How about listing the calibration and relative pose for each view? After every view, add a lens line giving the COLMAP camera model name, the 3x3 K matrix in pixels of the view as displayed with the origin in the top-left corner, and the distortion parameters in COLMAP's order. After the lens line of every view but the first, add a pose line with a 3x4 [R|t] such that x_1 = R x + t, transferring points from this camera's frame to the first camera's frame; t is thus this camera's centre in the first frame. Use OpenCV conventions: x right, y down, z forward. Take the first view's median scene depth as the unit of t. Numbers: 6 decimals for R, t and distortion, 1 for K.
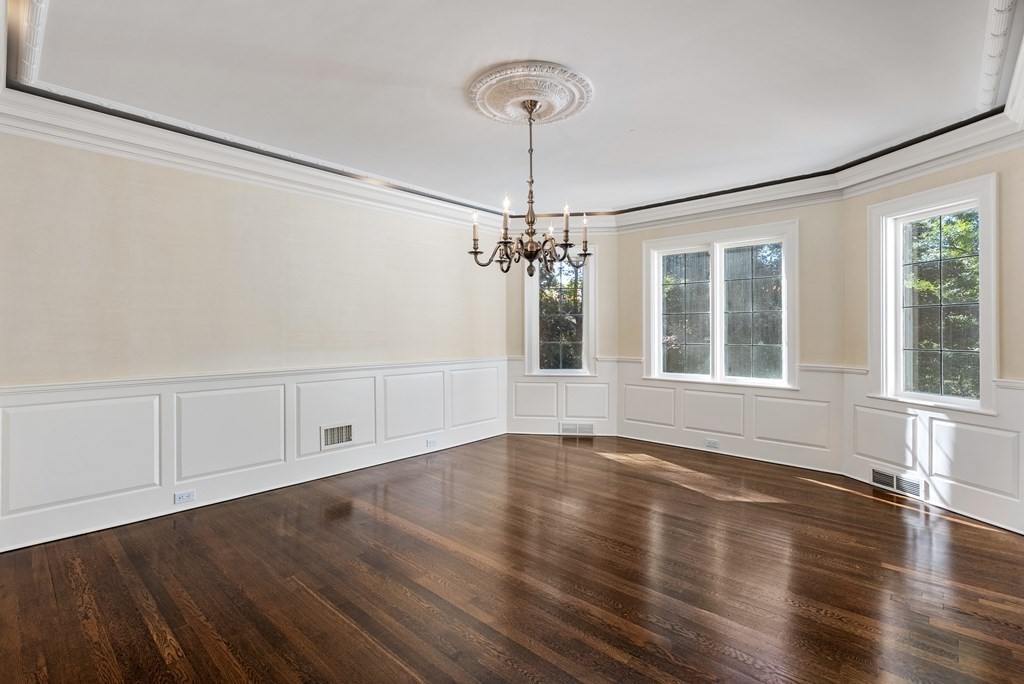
lens RADIAL K [[465.6, 0, 513.5], [0, 465.6, 325.5], [0, 0, 1]] dist [0.005997, 0.001447]
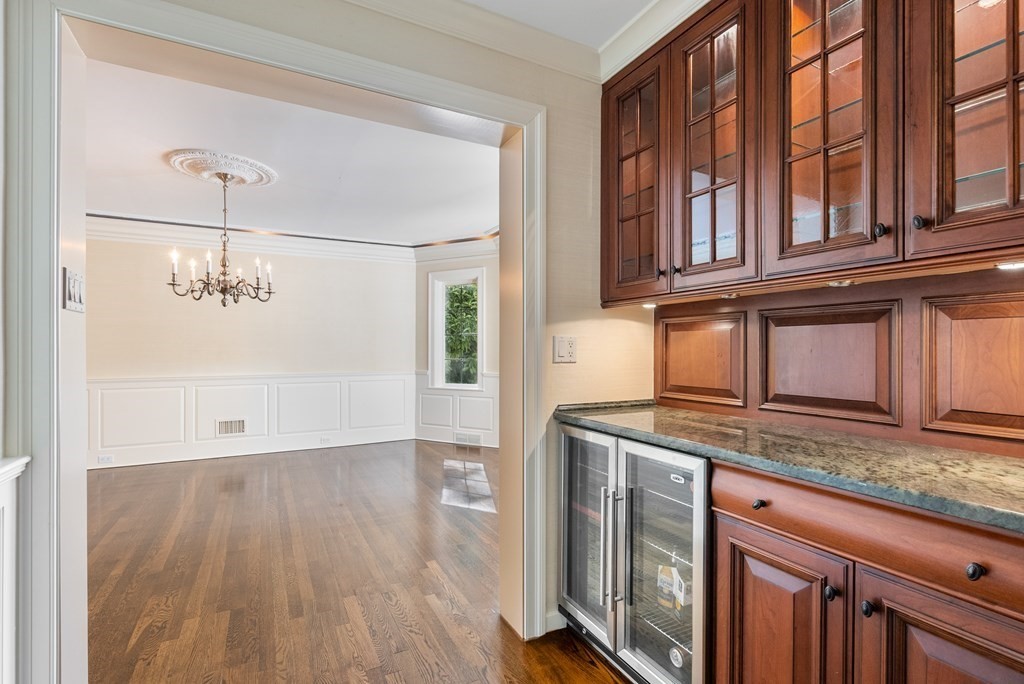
lens RADIAL K [[465.6, 0, 506.5], [0, 465.6, 348.5], [0, 0, 1]] dist [0.005997, 0.001447]
pose [[0.939323, -0.001540, -0.343032, 0.799784], [0.005280, 0.999936, 0.009967, 0.002338], [0.342994, -0.011174, 0.939271, 0.022348]]
